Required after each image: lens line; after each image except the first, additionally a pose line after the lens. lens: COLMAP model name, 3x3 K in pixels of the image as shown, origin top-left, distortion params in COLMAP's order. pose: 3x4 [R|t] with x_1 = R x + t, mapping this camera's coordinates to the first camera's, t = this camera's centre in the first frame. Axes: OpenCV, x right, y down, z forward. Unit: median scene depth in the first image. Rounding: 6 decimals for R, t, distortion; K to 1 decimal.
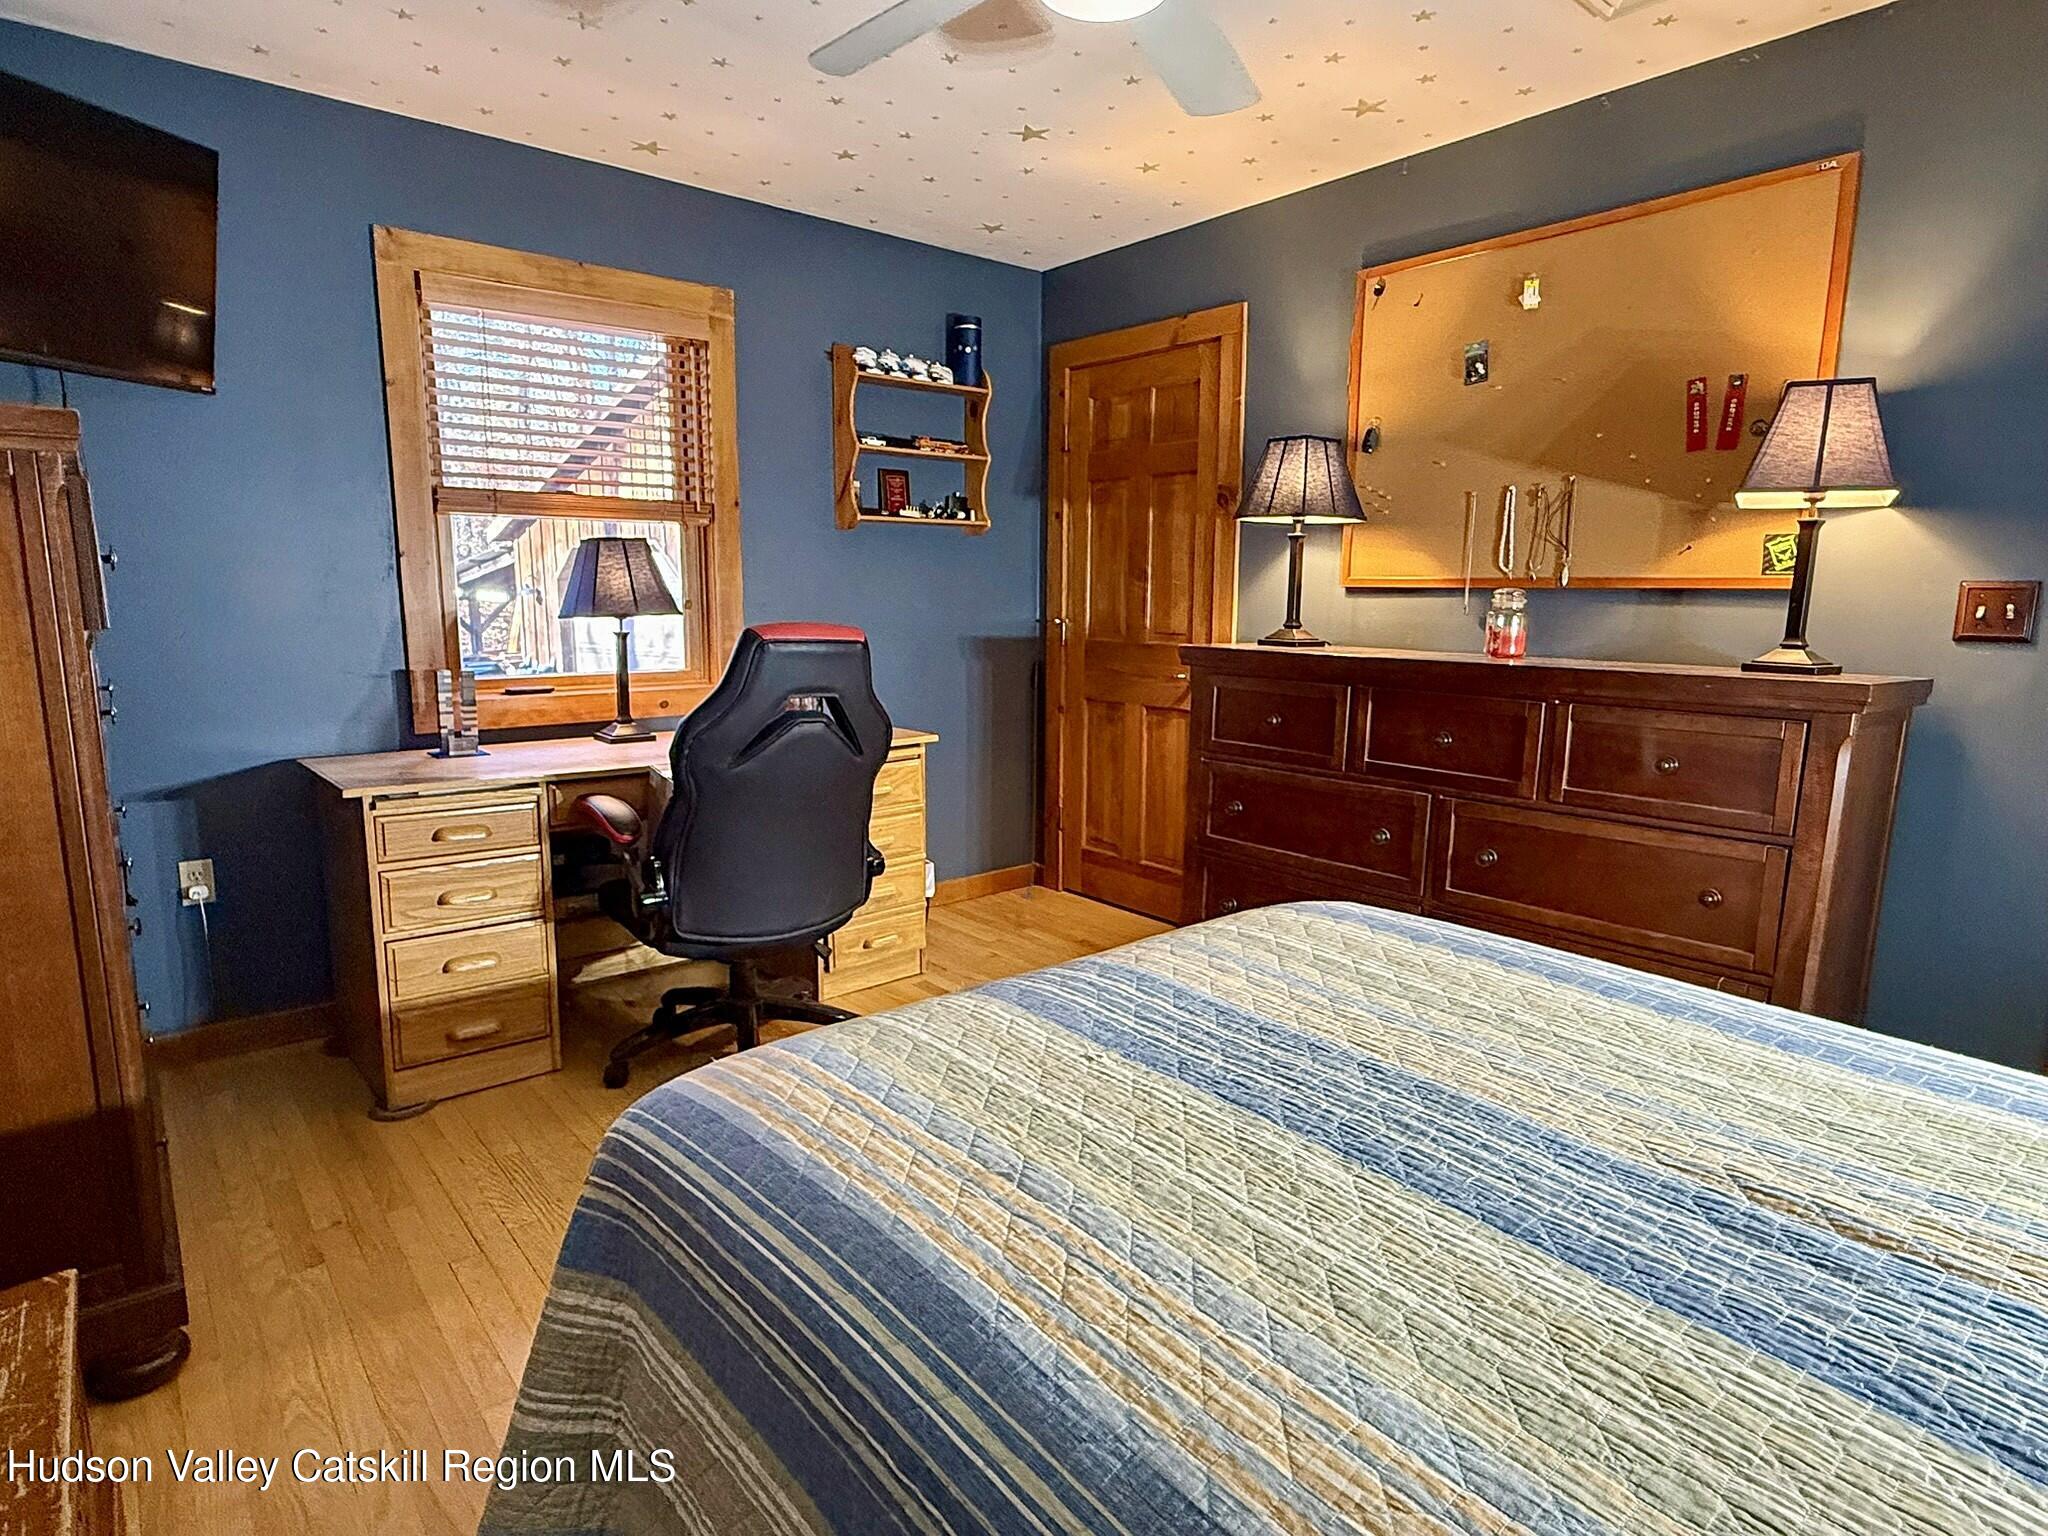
lens RADIAL K [[1132.3, 0, 1024.0], [0, 1132.3, 768.0], [0, 0, 1]] dist [-0.000023, -0.000542]
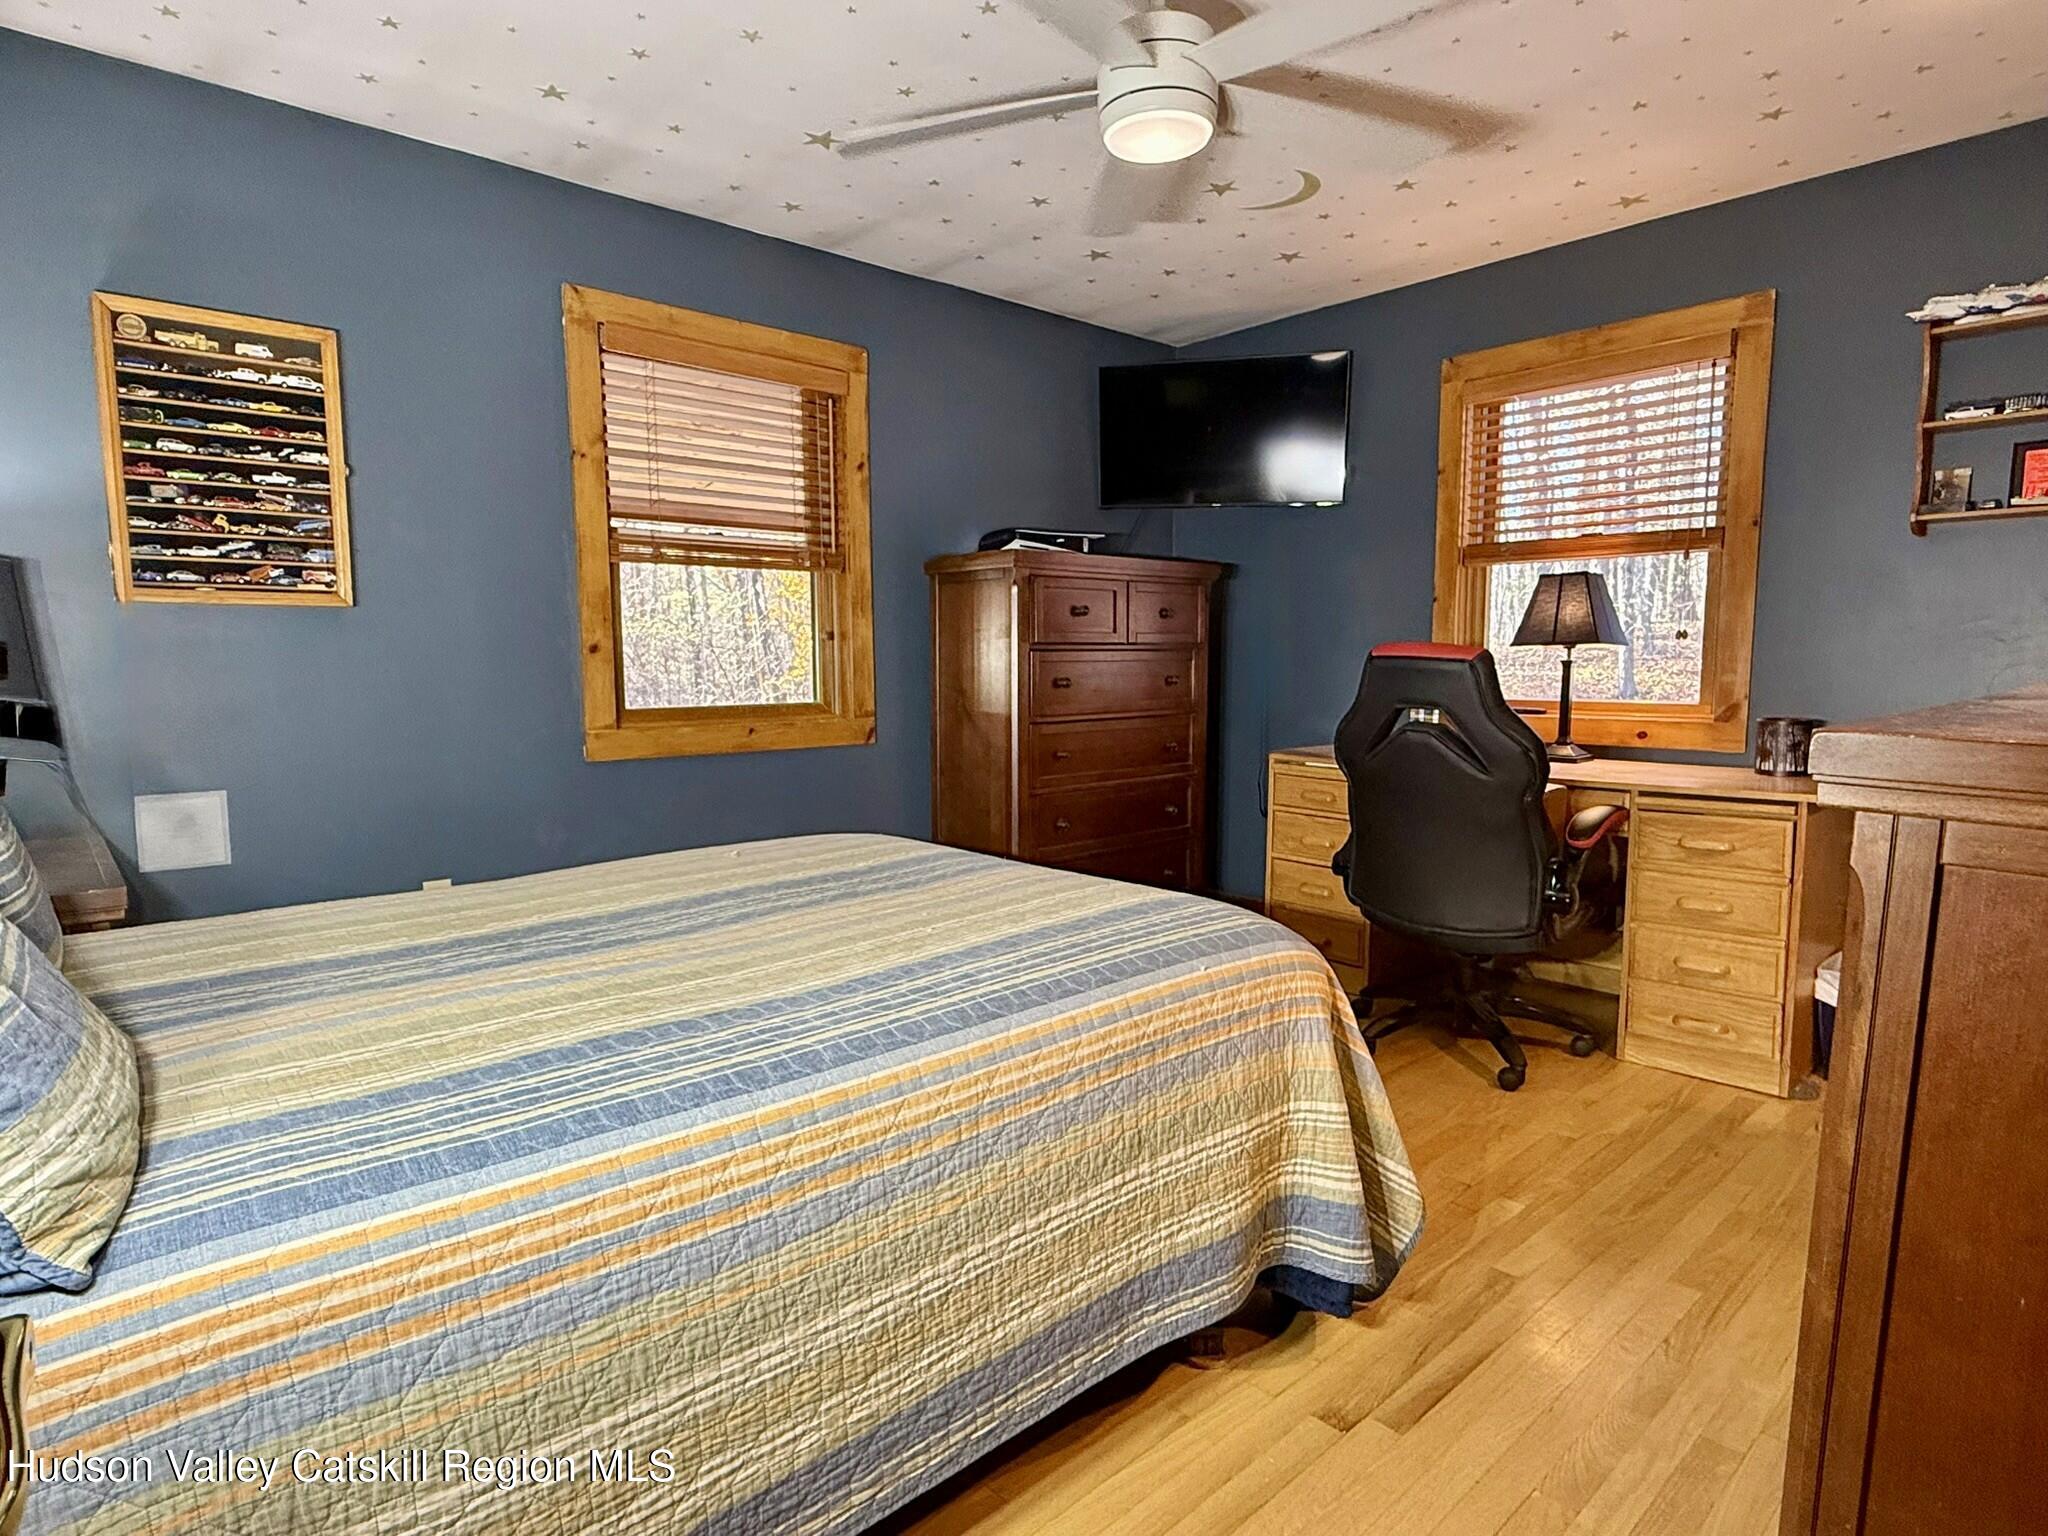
lens RADIAL K [[1132.3, 0, 1024.0], [0, 1132.3, 768.0], [0, 0, 1]] dist [-0.000023, -0.000542]
pose [[0.044843, 0.086075, -0.995279, 0.702975], [-0.157233, 0.984472, 0.078056, -0.021736], [0.986543, 0.152990, 0.057680, 0.442927]]
